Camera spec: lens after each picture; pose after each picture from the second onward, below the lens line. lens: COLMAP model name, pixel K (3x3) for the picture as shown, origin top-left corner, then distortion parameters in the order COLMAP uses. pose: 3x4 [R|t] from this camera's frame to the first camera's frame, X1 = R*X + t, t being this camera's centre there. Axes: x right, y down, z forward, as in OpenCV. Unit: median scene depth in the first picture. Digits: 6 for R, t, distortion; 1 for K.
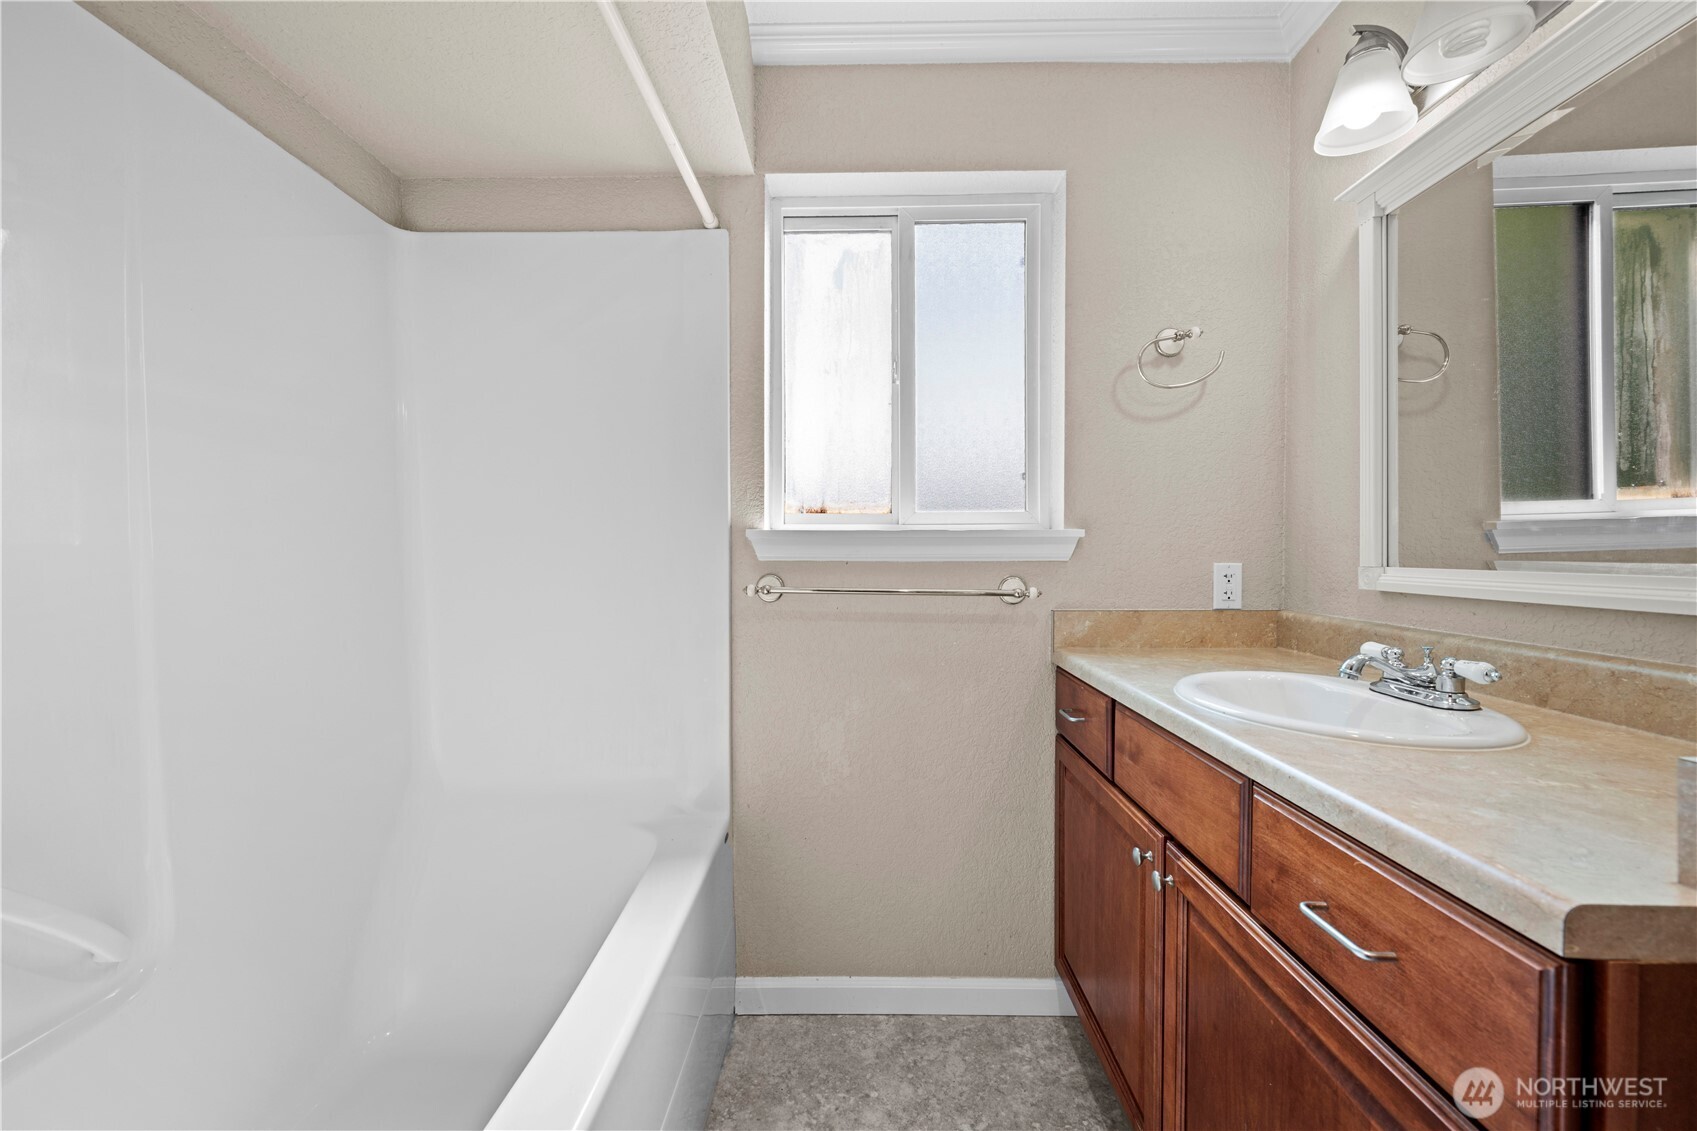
lens RADIAL K [[673.9, 0, 833.3], [0, 673.9, 560.0], [0, 0, 1]] dist [-0.001124, 0.000177]
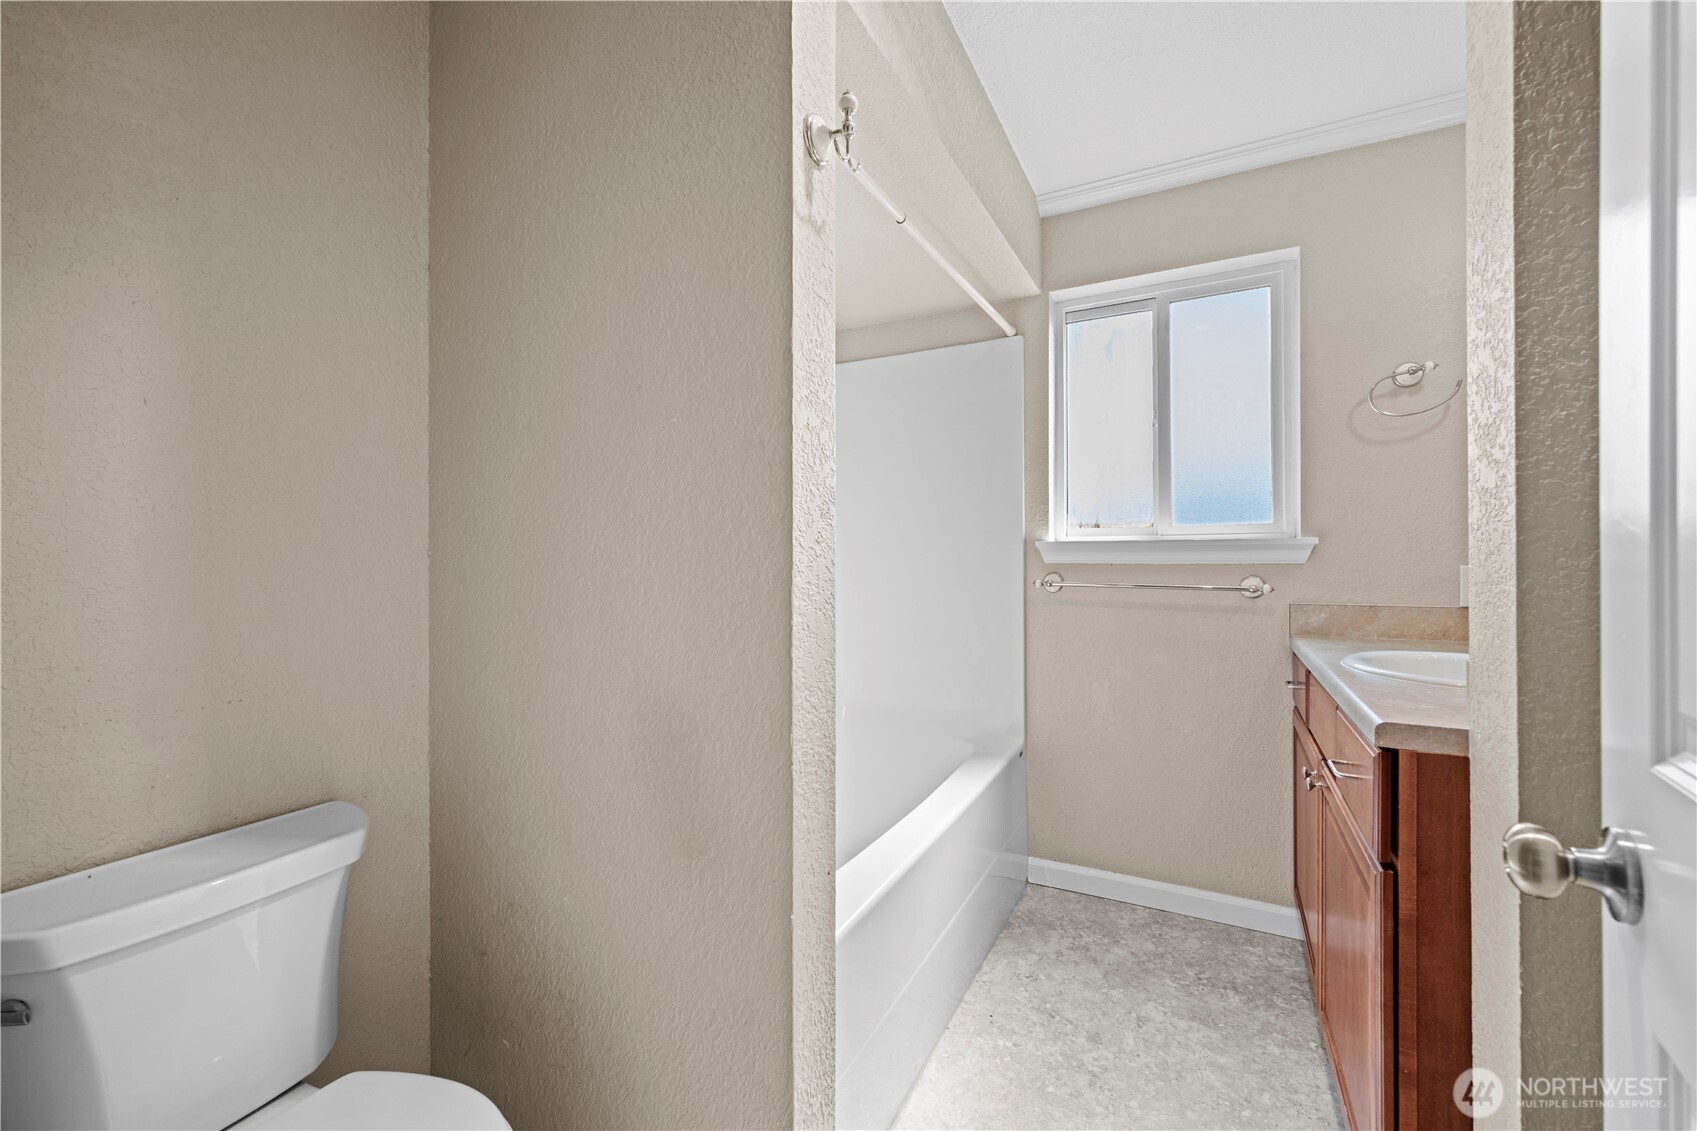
lens RADIAL K [[673.9, 0, 865.6], [0, 673.9, 563.5], [0, 0, 1]] dist [-0.001124, 0.000177]
pose [[0.909686, 0.001658, -0.415292, 0.134292], [-0.001775, 0.999998, 0.000103, 0.002589], [0.415292, 0.000643, 0.909688, -0.441825]]
